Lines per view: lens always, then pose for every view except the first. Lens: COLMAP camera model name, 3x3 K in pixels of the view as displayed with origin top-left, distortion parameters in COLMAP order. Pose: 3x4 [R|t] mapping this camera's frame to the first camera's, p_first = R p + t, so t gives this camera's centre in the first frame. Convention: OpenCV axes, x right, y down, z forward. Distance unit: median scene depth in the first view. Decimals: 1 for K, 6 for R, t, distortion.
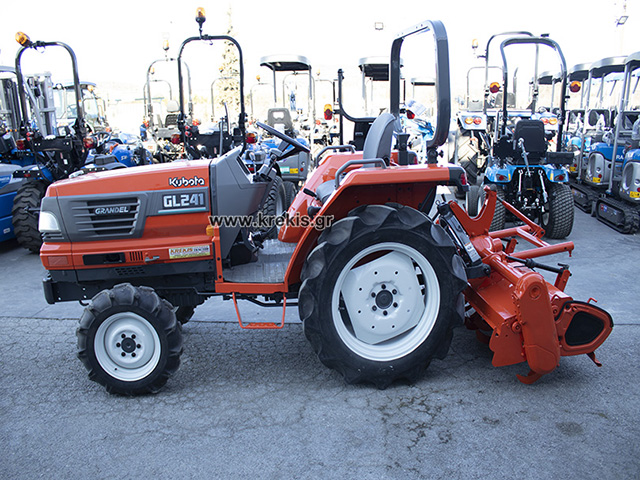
lens RADIAL K [[526.6, 0, 319.9], [0, 526.6, 237.9], [0, 0, 1]] dist [-0.164875, 0.129178]
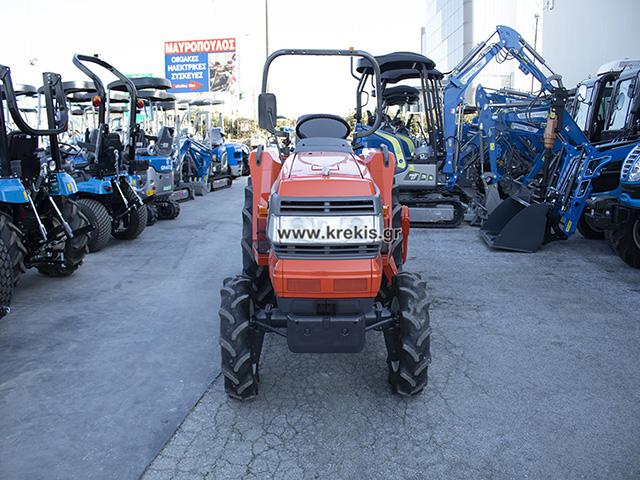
lens RADIAL K [[526.6, 0, 316.9], [0, 526.6, 241.7], [0, 0, 1]] dist [-0.164875, 0.129178]
pose [[0.106196, -0.182809, 0.977396, -1.303782], [0.240266, 0.958545, 0.153177, -0.150704], [-0.964881, 0.218568, 0.145717, 0.979121]]
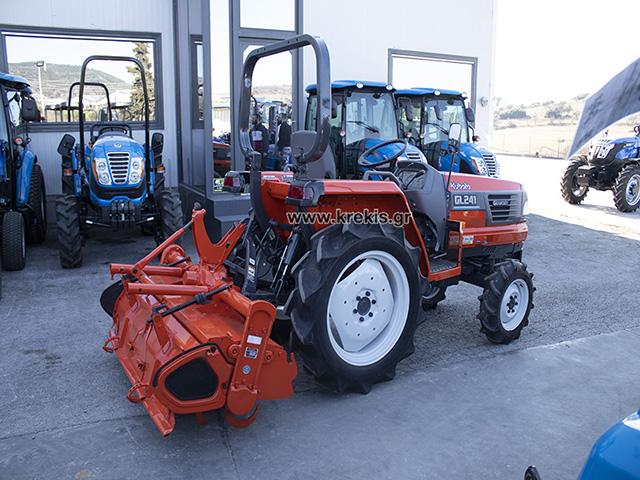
lens RADIAL K [[526.6, 0, 315.9], [0, 526.6, 248.4], [0, 0, 1]] dist [-0.164875, 0.129178]
pose [[-0.895873, 0.085286, -0.436047, 0.631342], [-0.116668, 0.901811, 0.416084, -0.503265], [0.428718, 0.423631, -0.797958, 2.104920]]
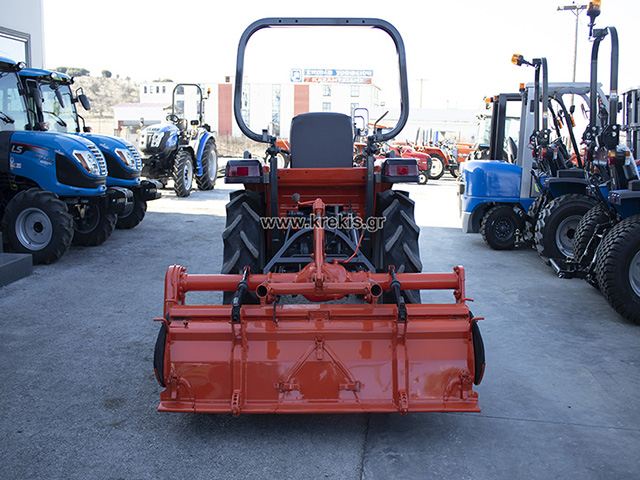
lens RADIAL K [[590.5, 0, 323.6], [0, 590.5, 243.7], [0, 0, 1]] dist [-0.087572, 0.000000]
pose [[-0.078821, 0.179771, -0.980546, 1.394299], [-0.245783, 0.949738, 0.193880, -0.243201], [0.966115, 0.256283, -0.030674, 1.208198]]
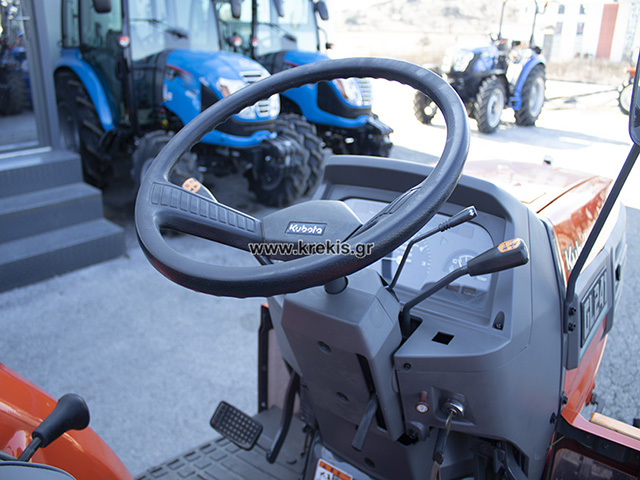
lens RADIAL K [[526.6, 0, 317.7], [0, 526.6, 245.7], [0, 0, 1]] dist [-0.164875, 0.129178]
pose [[-0.673484, 0.253897, -0.694231, 0.080861], [-0.197442, 0.843253, 0.499940, -0.278346], [0.712346, 0.473772, -0.517787, 1.214412]]
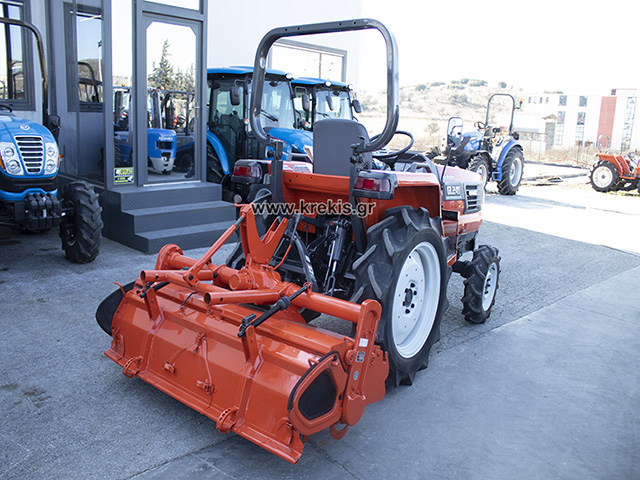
lens RADIAL K [[526.6, 0, 315.4], [0, 526.6, 246.3], [0, 0, 1]] dist [-0.164875, 0.129178]
pose [[-0.691582, 0.127120, -0.711023, 0.964516], [-0.218115, 0.901681, 0.373358, -0.415070], [0.688578, 0.413293, -0.595860, 1.803395]]
